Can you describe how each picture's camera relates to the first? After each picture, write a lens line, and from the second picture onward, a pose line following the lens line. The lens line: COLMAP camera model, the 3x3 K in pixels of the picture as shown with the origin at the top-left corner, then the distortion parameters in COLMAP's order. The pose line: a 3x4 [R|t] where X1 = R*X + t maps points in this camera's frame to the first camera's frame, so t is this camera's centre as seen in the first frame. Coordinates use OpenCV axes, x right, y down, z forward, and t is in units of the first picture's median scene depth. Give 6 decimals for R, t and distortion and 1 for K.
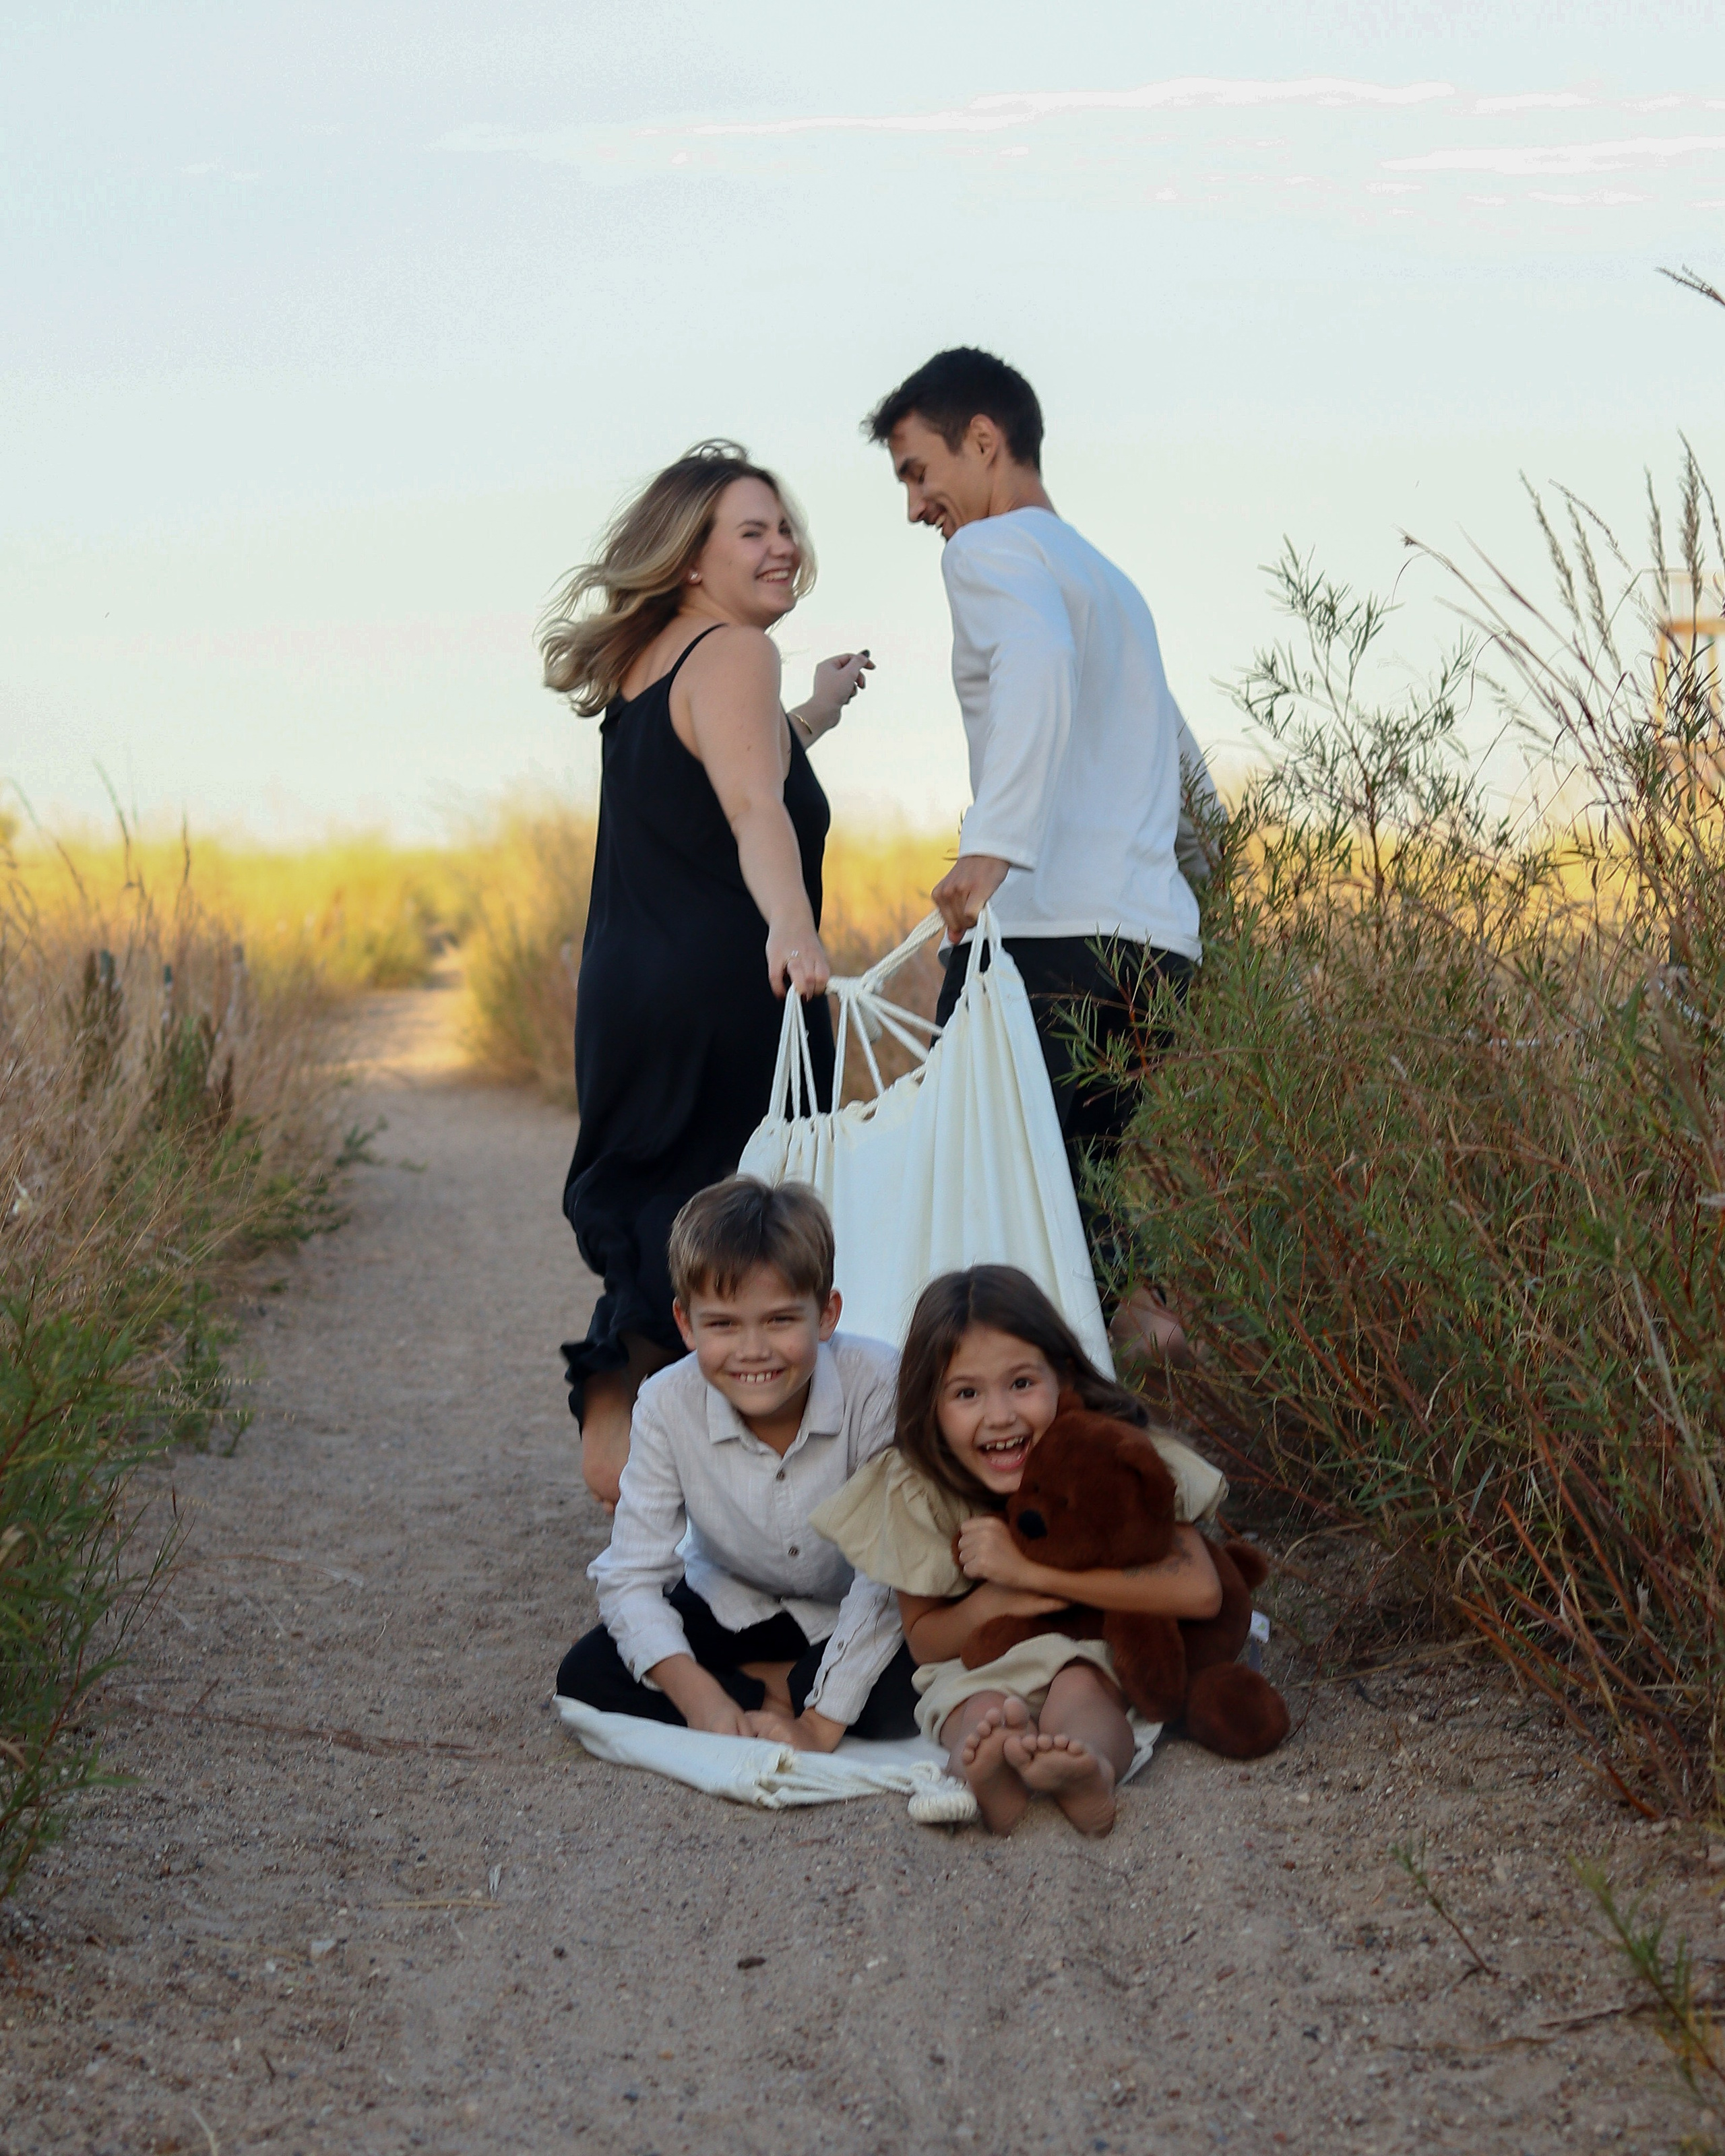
lens RADIAL K [[3222.2, 0, 862.5], [0, 3222.2, 1078.0], [0, 0, 1]] dist [-0.004267, -0.019299]
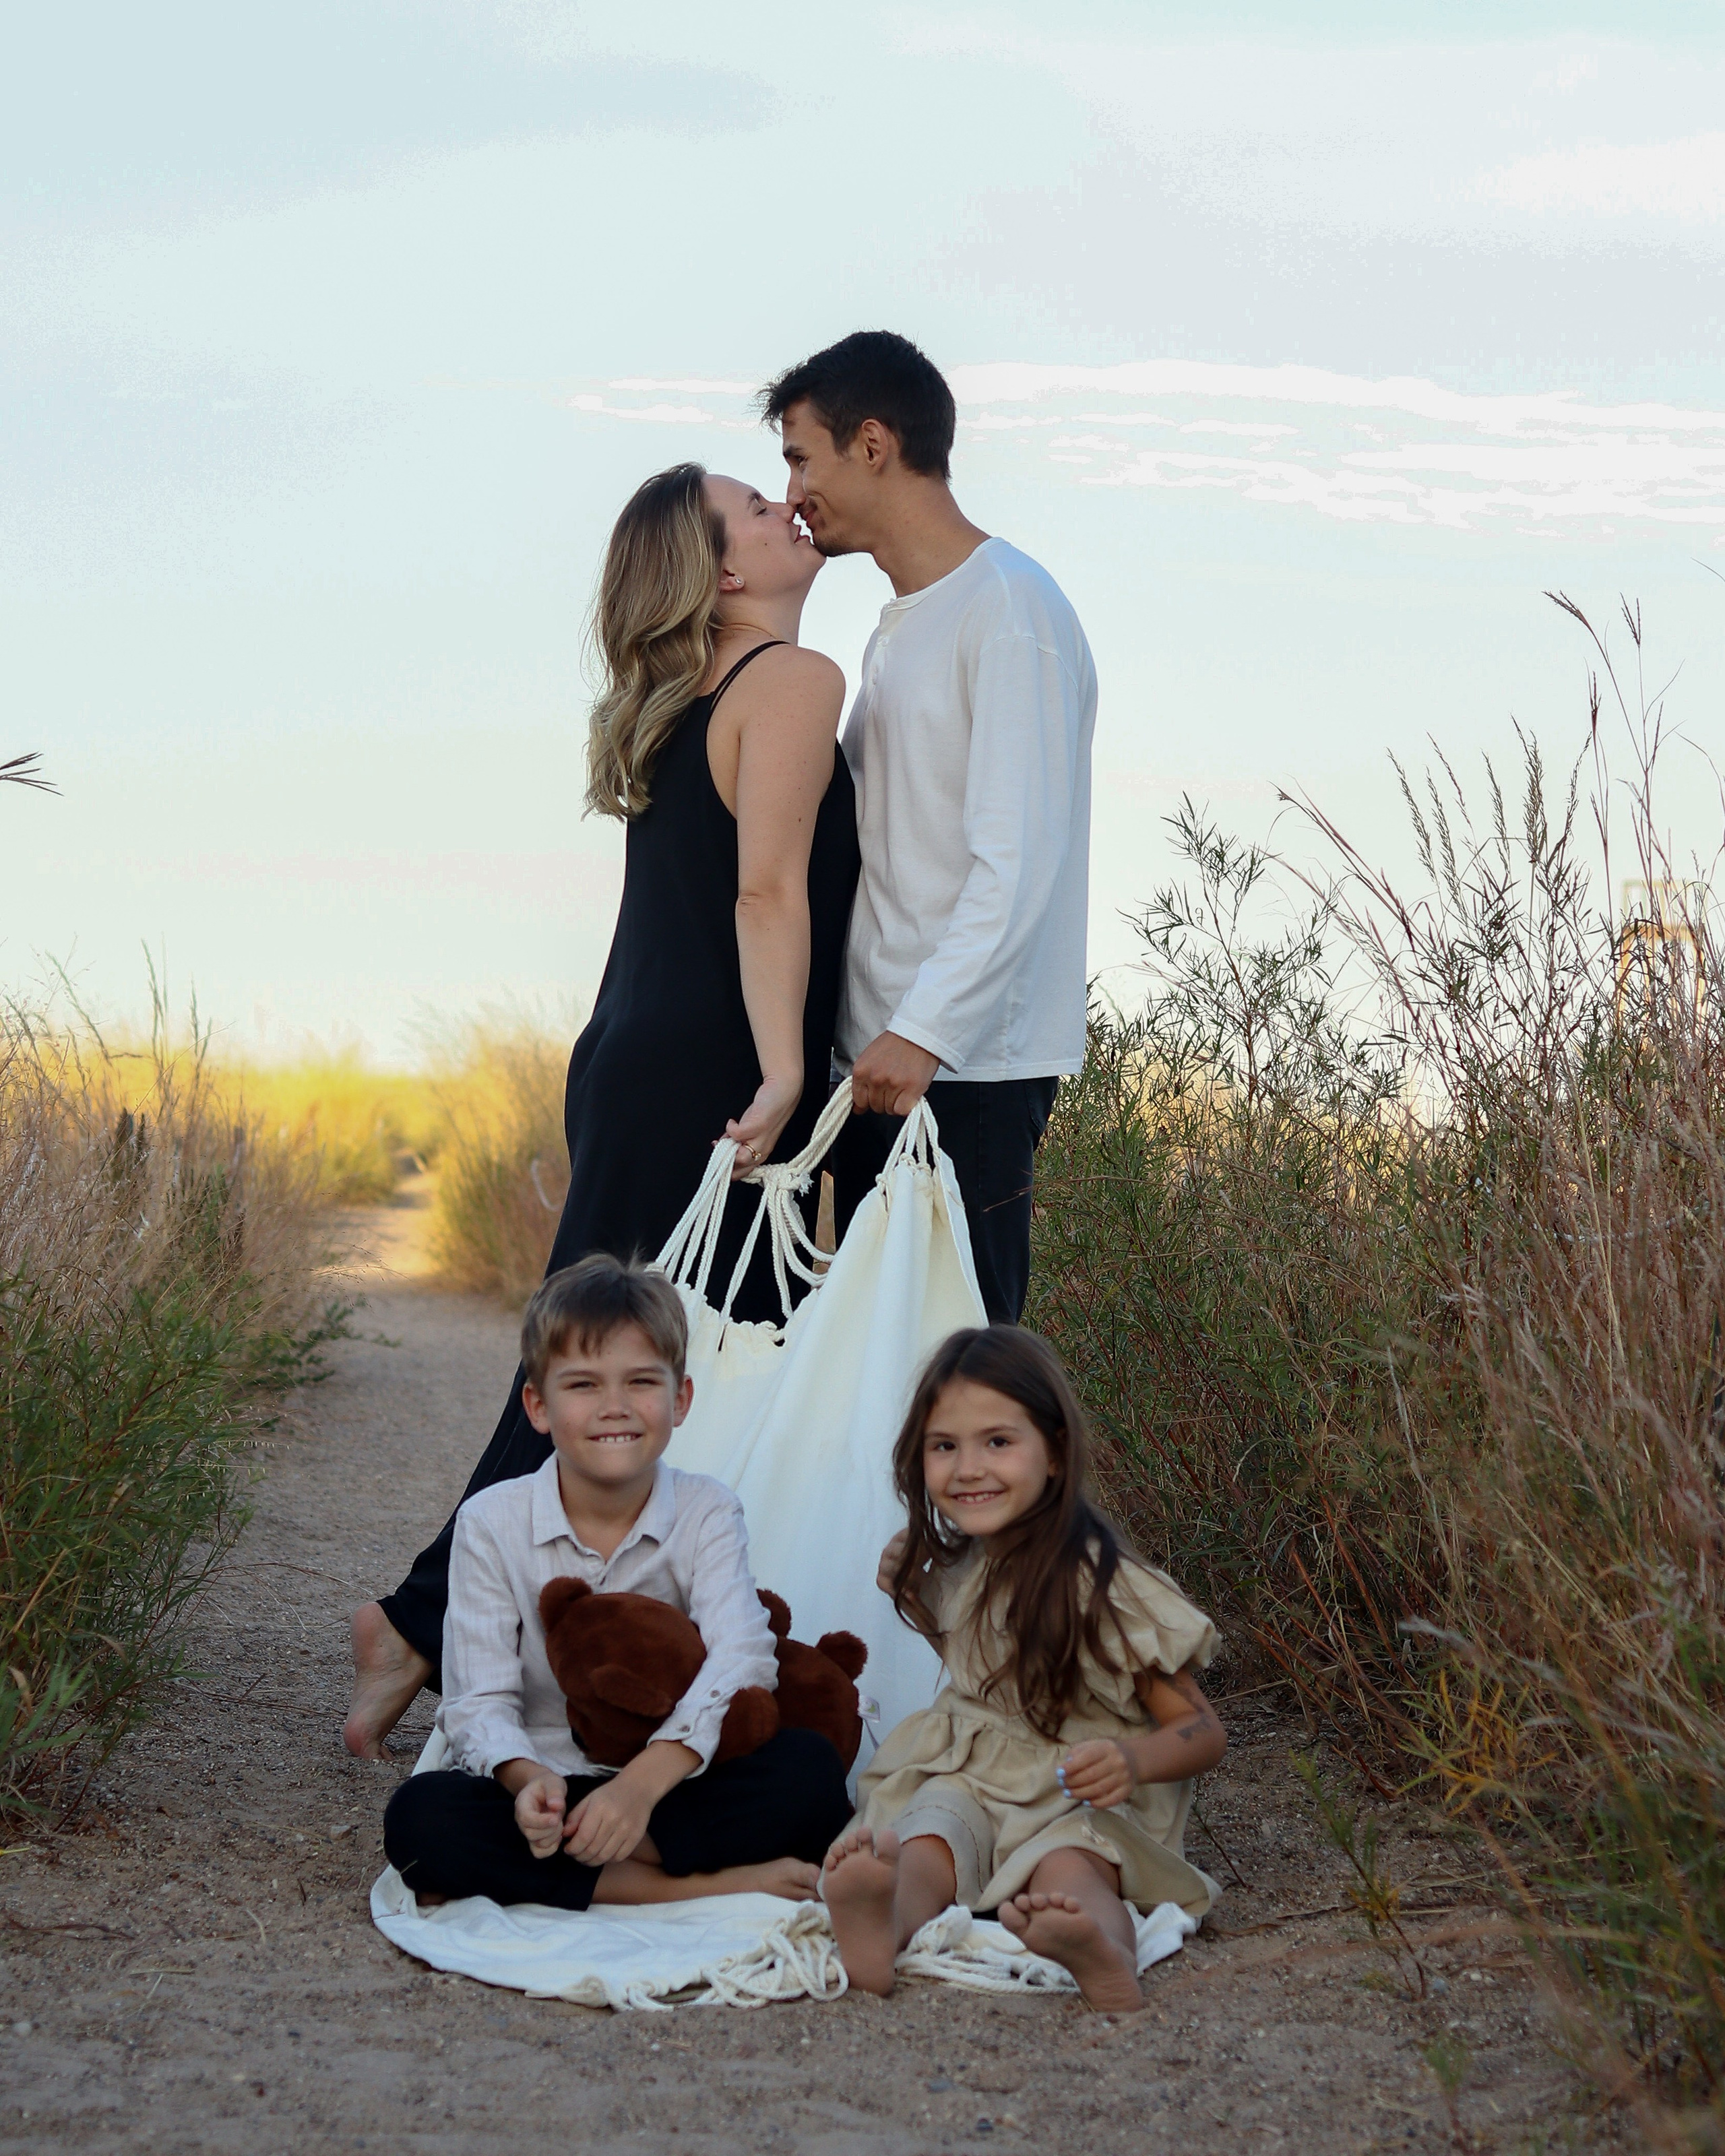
lens RADIAL K [[3222.2, 0, 862.5], [0, 3222.2, 1078.0], [0, 0, 1]] dist [-0.004267, -0.019299]
pose [[0.998693, 0.050035, 0.010465, 0.006403], [-0.049056, 0.995672, -0.078935, 0.034783], [-0.014369, 0.078318, 0.996825, -0.165612]]
